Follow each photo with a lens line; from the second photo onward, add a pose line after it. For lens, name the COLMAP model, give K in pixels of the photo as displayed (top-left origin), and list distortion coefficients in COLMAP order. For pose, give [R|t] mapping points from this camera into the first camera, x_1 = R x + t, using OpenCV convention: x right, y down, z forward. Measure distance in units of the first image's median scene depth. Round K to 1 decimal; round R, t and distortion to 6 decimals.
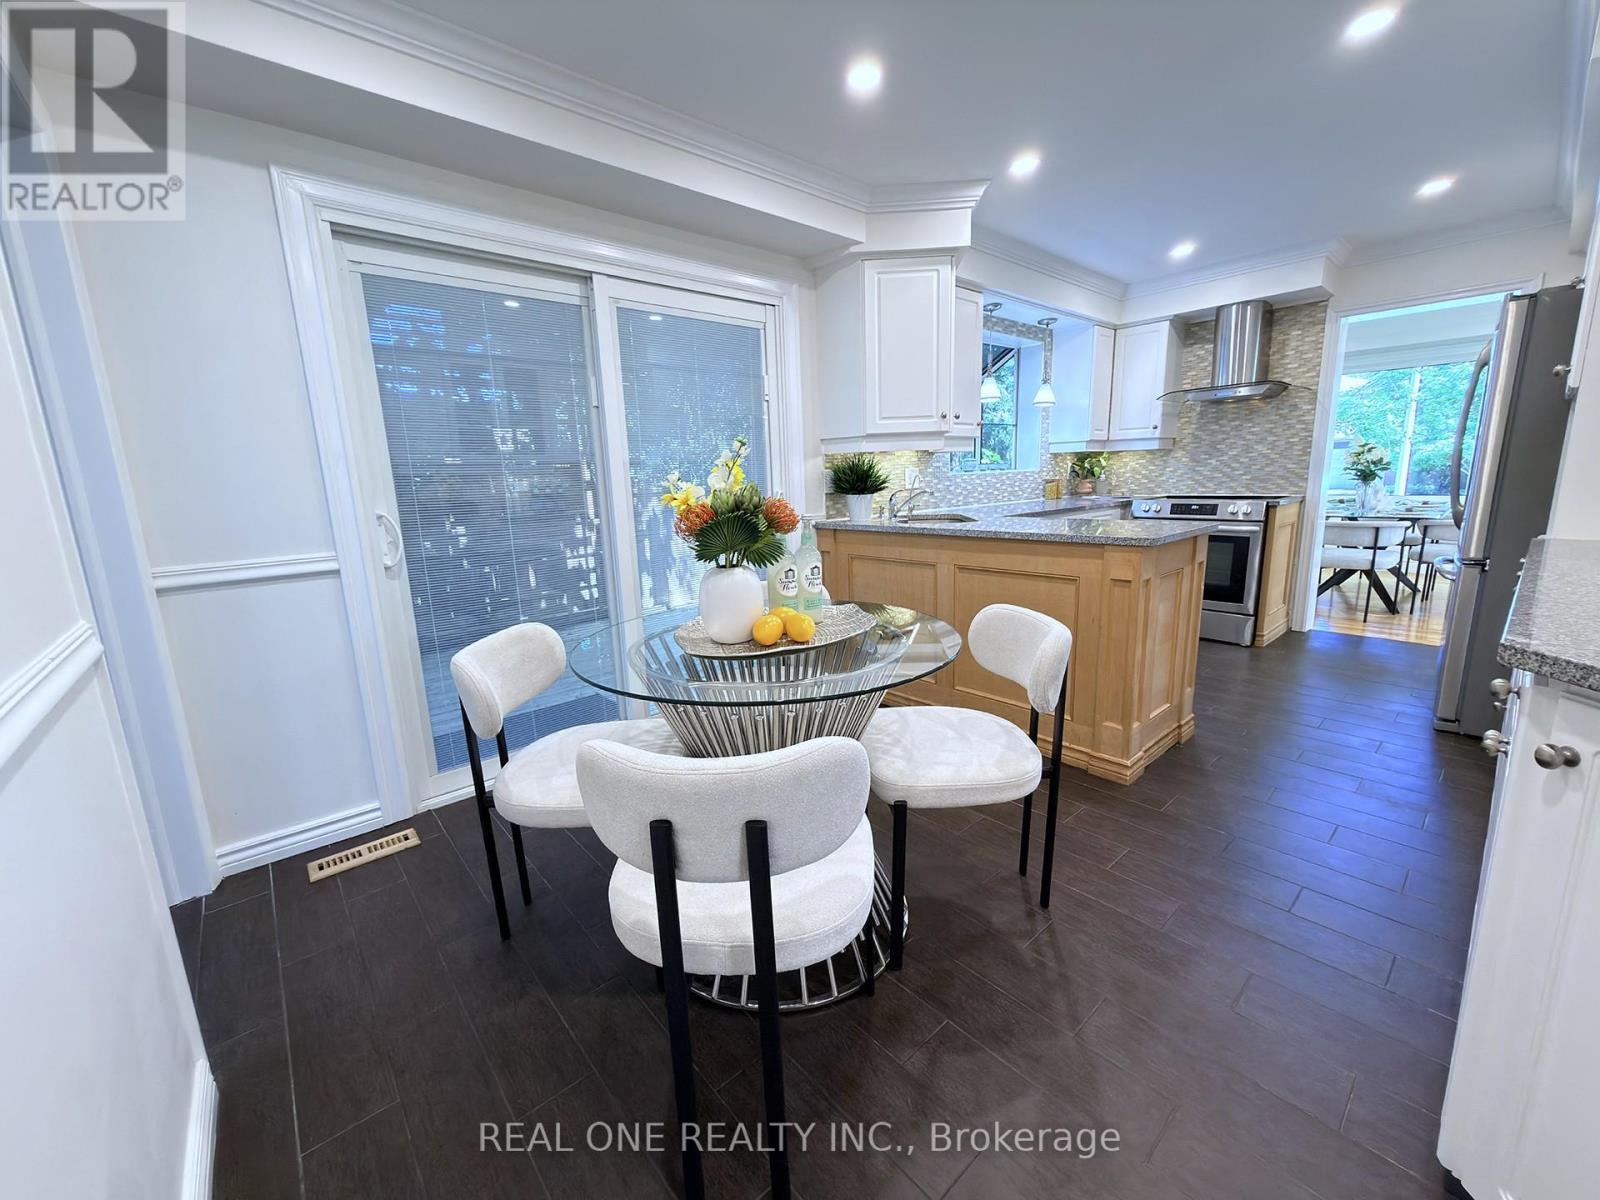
lens RADIAL K [[736.8, 0, 807.2], [0, 736.8, 645.4], [0, 0, 1]] dist [-0.000338, -0.000164]
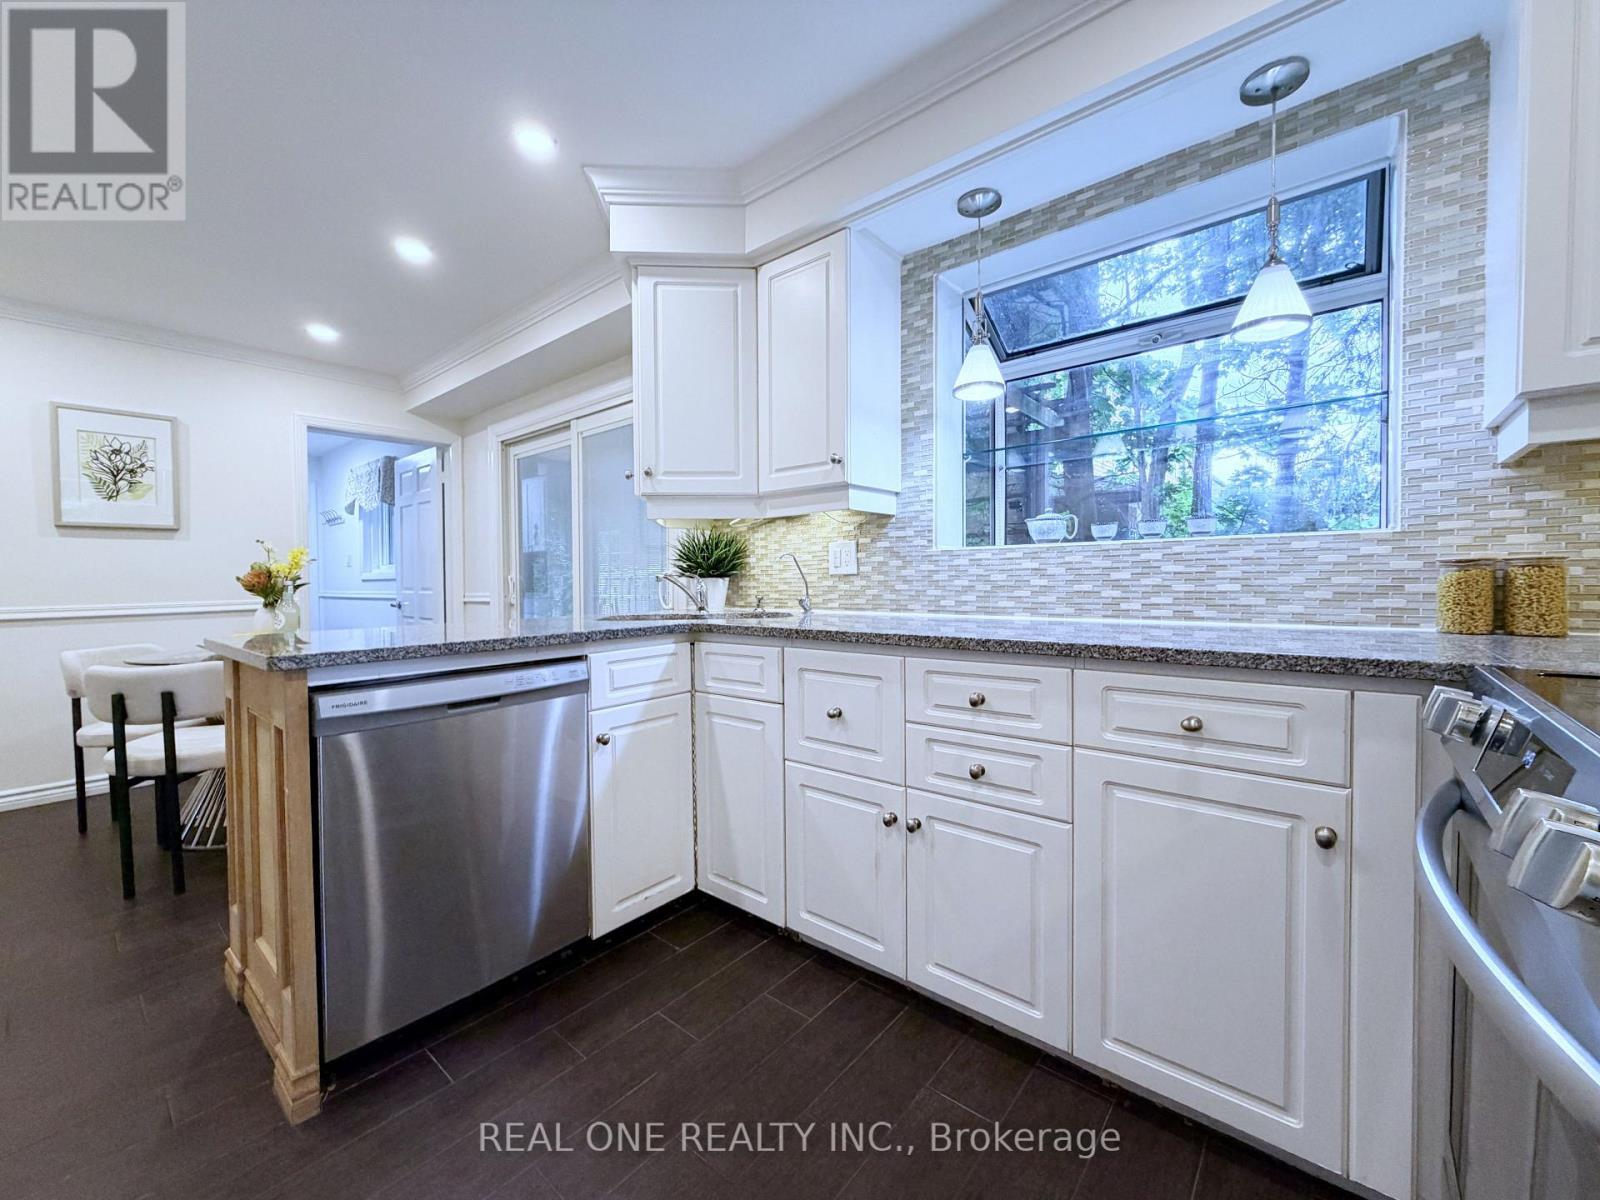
lens RADIAL K [[671.8, 0, 749.2], [0, 671.8, 595.7], [0, 0, 1]] dist [-0.000839, 0.000193]
pose [[0.021207, 0.056445, -0.998180, 0.615558], [-0.218107, 0.974618, 0.050479, -0.181462], [0.975694, 0.216640, 0.032980, 0.798096]]
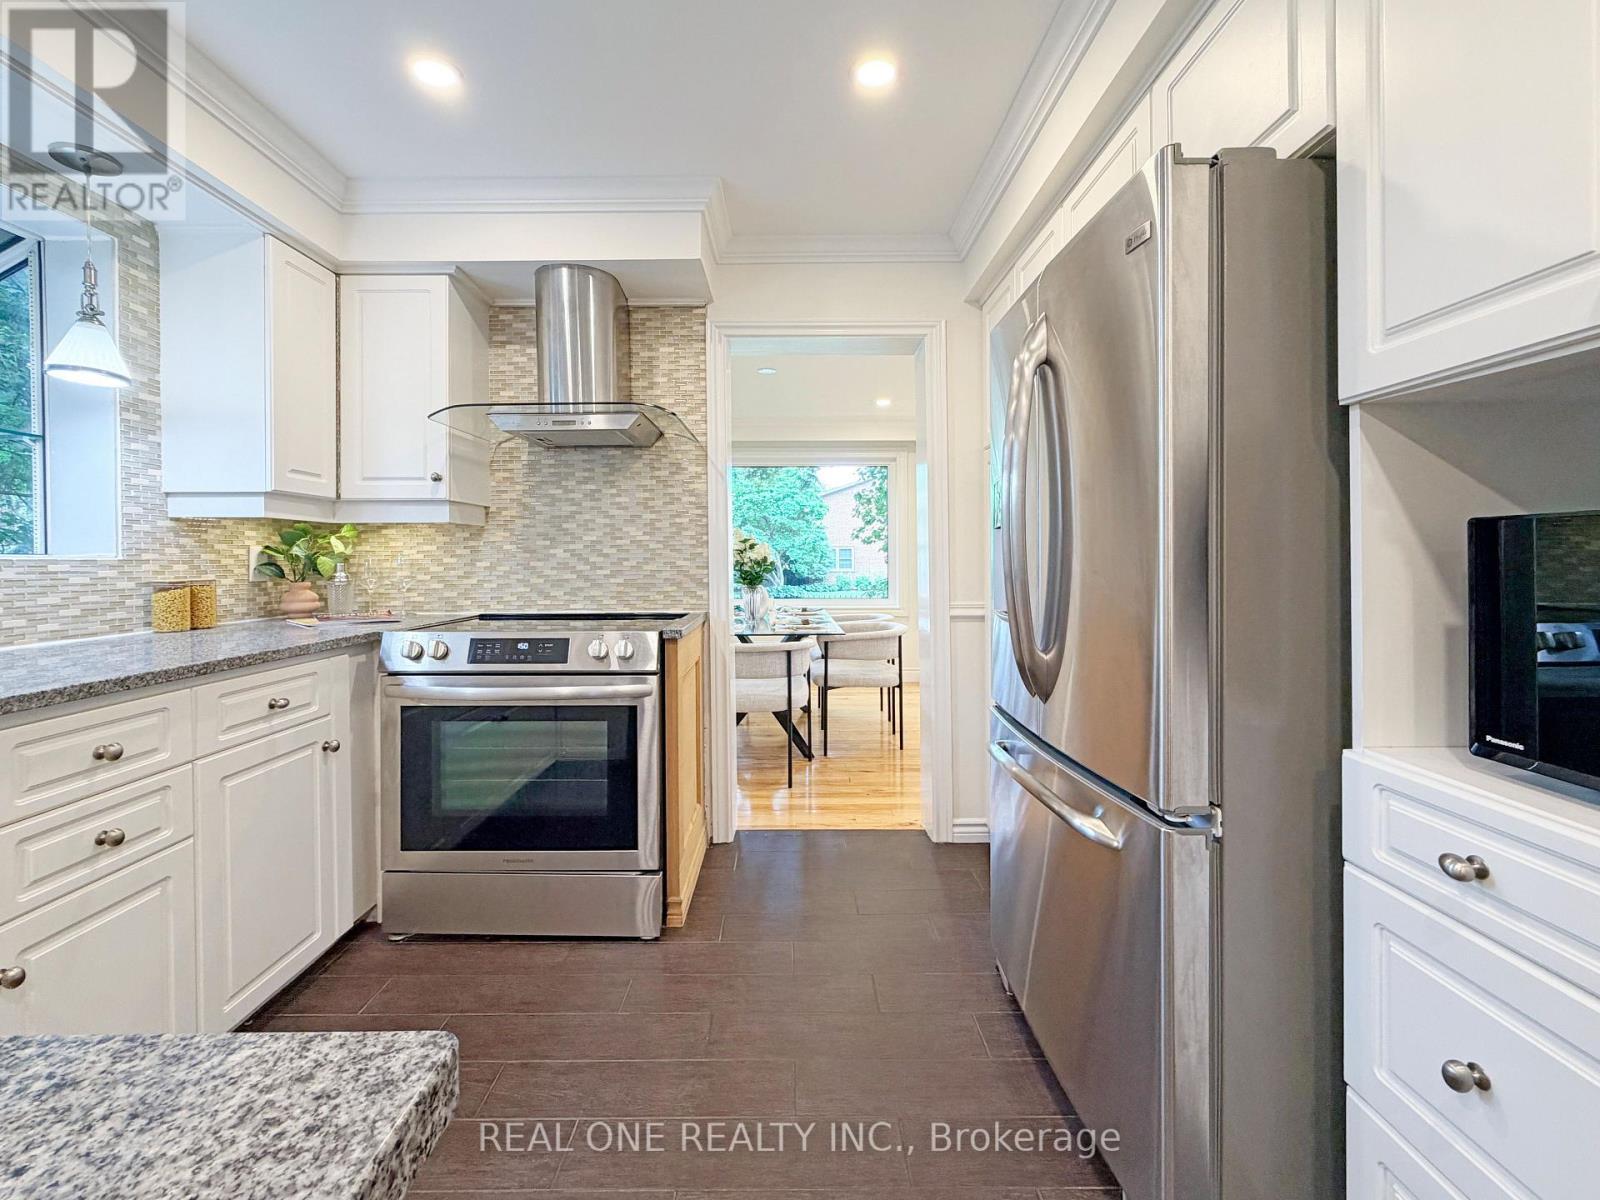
lens RADIAL K [[679.8, 0, 808.1], [0, 679.8, 562.2], [0, 0, 1]] dist [-0.000716, -0.000195]
pose [[0.690974, 0.025846, 0.722417, 0.327662], [0.148111, 0.973097, -0.176480, -0.130843], [-0.707543, 0.228942, 0.668557, 0.555315]]
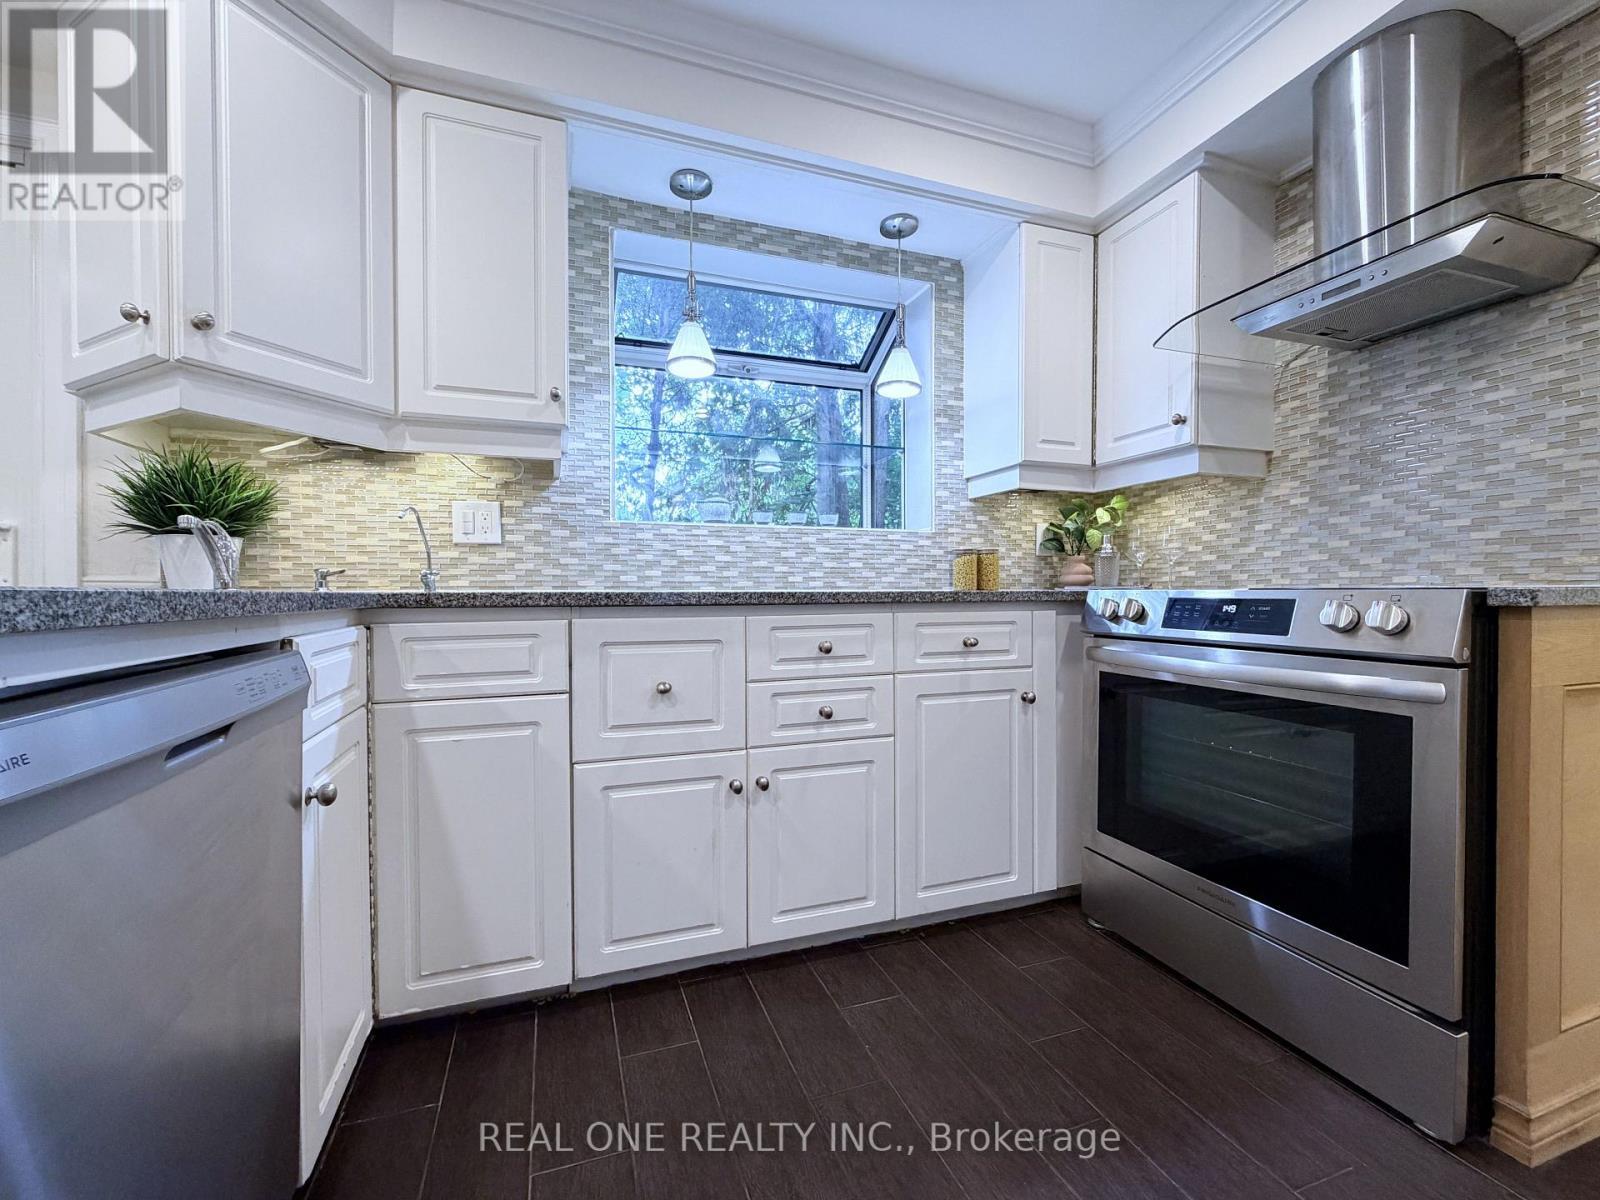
lens RADIAL K [[679.4, 0, 797.8], [0, 679.4, 608.4], [0, 0, 1]] dist [-0.001462, -0.000074]
pose [[0.900418, 0.036524, -0.433490, 0.459727], [-0.125230, 0.976051, -0.177882, -0.103656], [0.416611, 0.214454, 0.883428, 0.616924]]
